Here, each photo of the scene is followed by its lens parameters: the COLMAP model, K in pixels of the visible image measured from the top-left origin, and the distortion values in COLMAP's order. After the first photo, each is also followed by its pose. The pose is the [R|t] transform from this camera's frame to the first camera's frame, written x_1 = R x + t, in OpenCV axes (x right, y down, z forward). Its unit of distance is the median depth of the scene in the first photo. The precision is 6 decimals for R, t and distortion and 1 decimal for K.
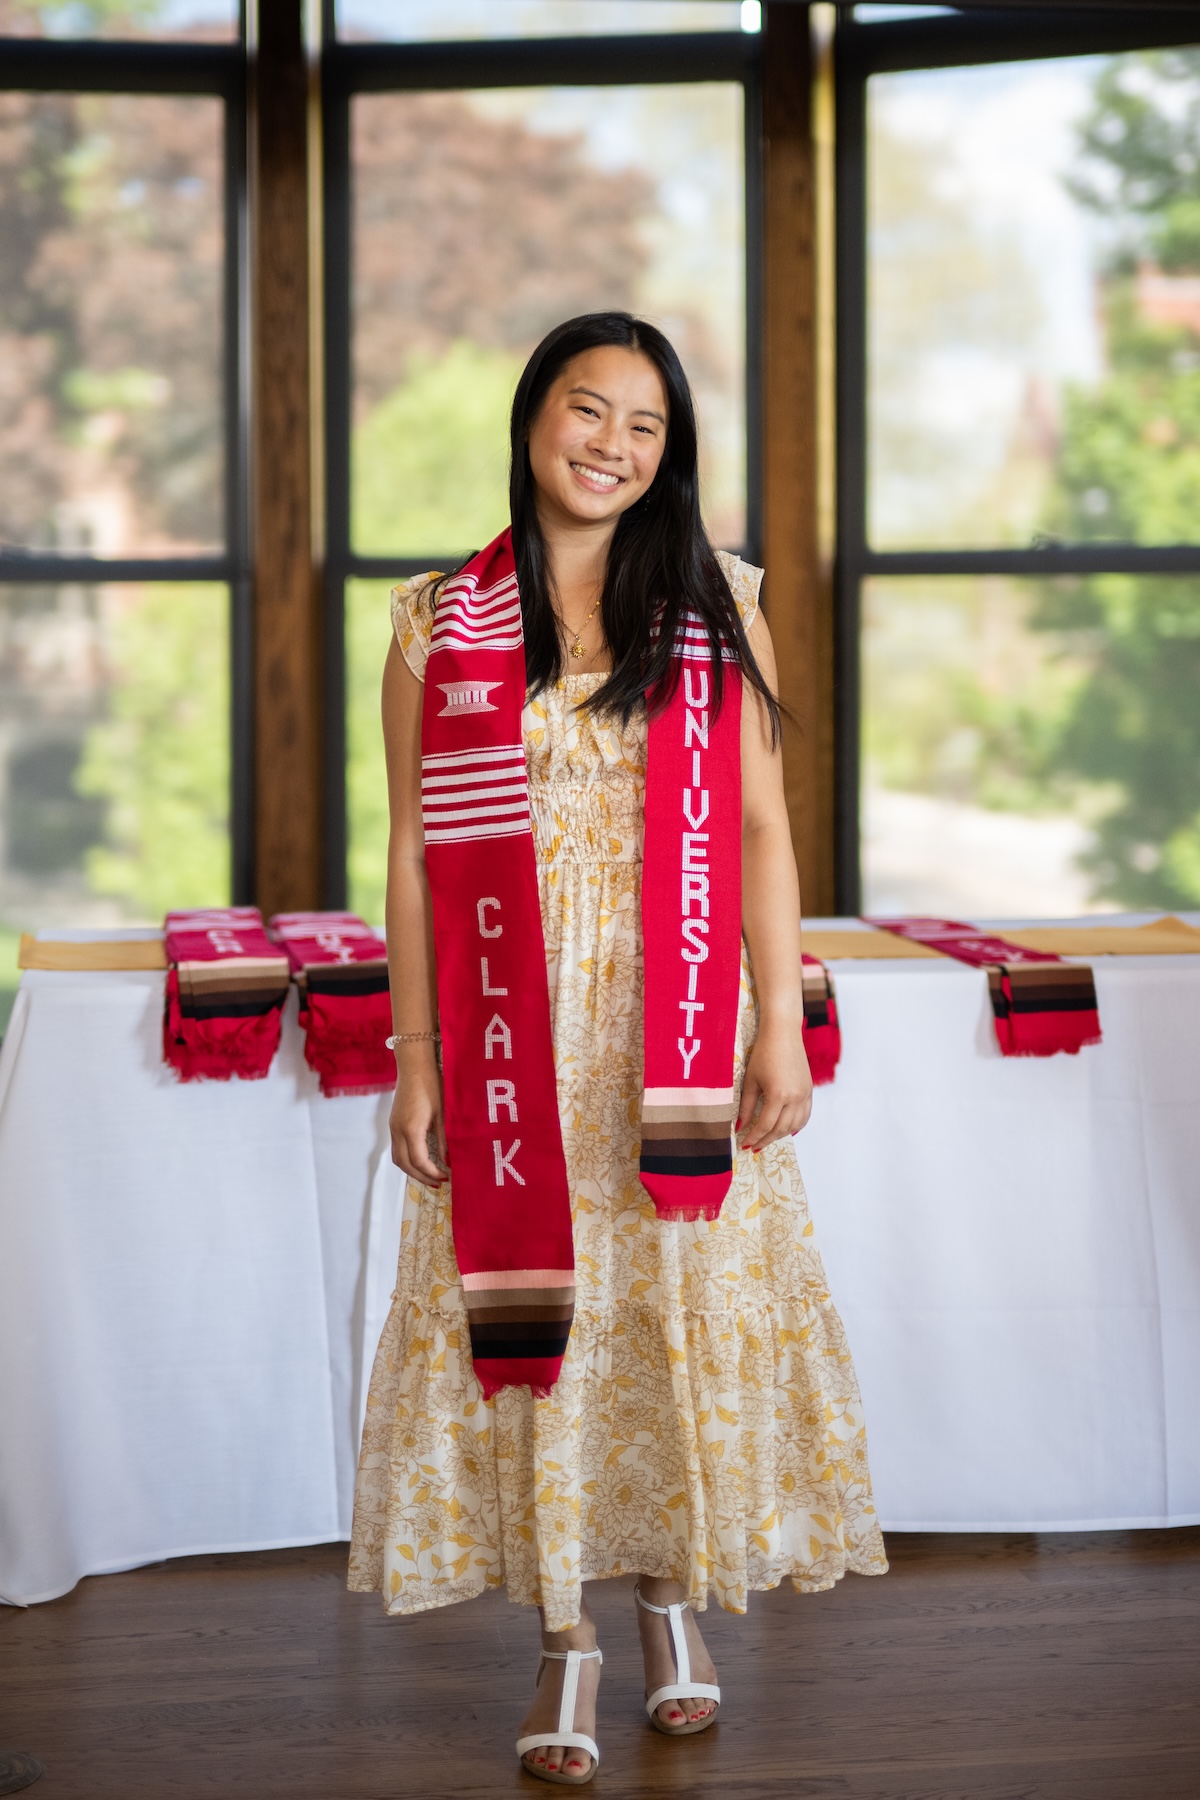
lens RADIAL K [[3162.5, 0, 605.9], [0, 3162.5, 712.2], [0, 0, 1]] dist [0.003945, -0.059025]
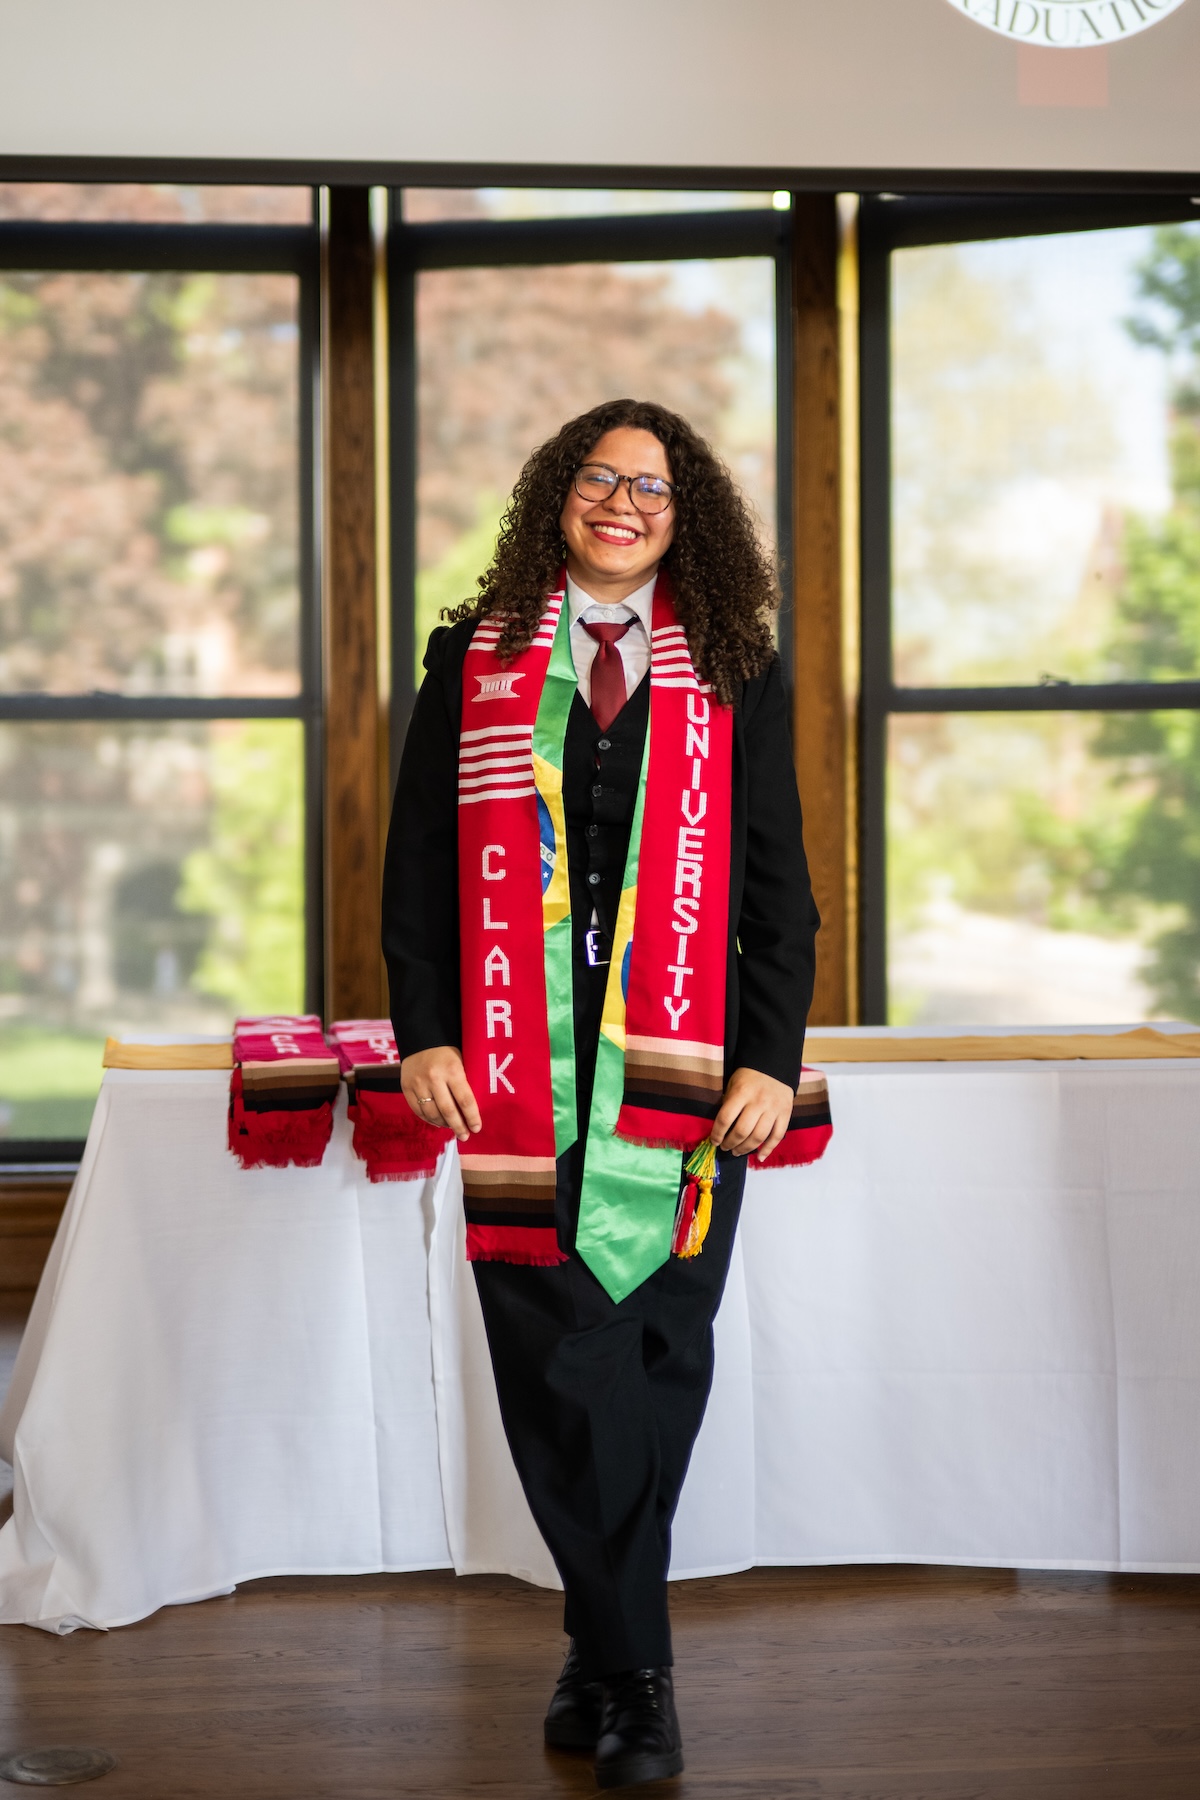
lens RADIAL K [[3156.0, 0, 541.1], [0, 3156.0, 794.5], [0, 0, 1]] dist [0.027762, -0.186452]
pose [[0.998449, -0.001660, -0.055642, 0.034623], [0.001006, 0.999930, -0.011796, -0.003072], [0.055657, 0.011722, 0.998381, -0.122606]]
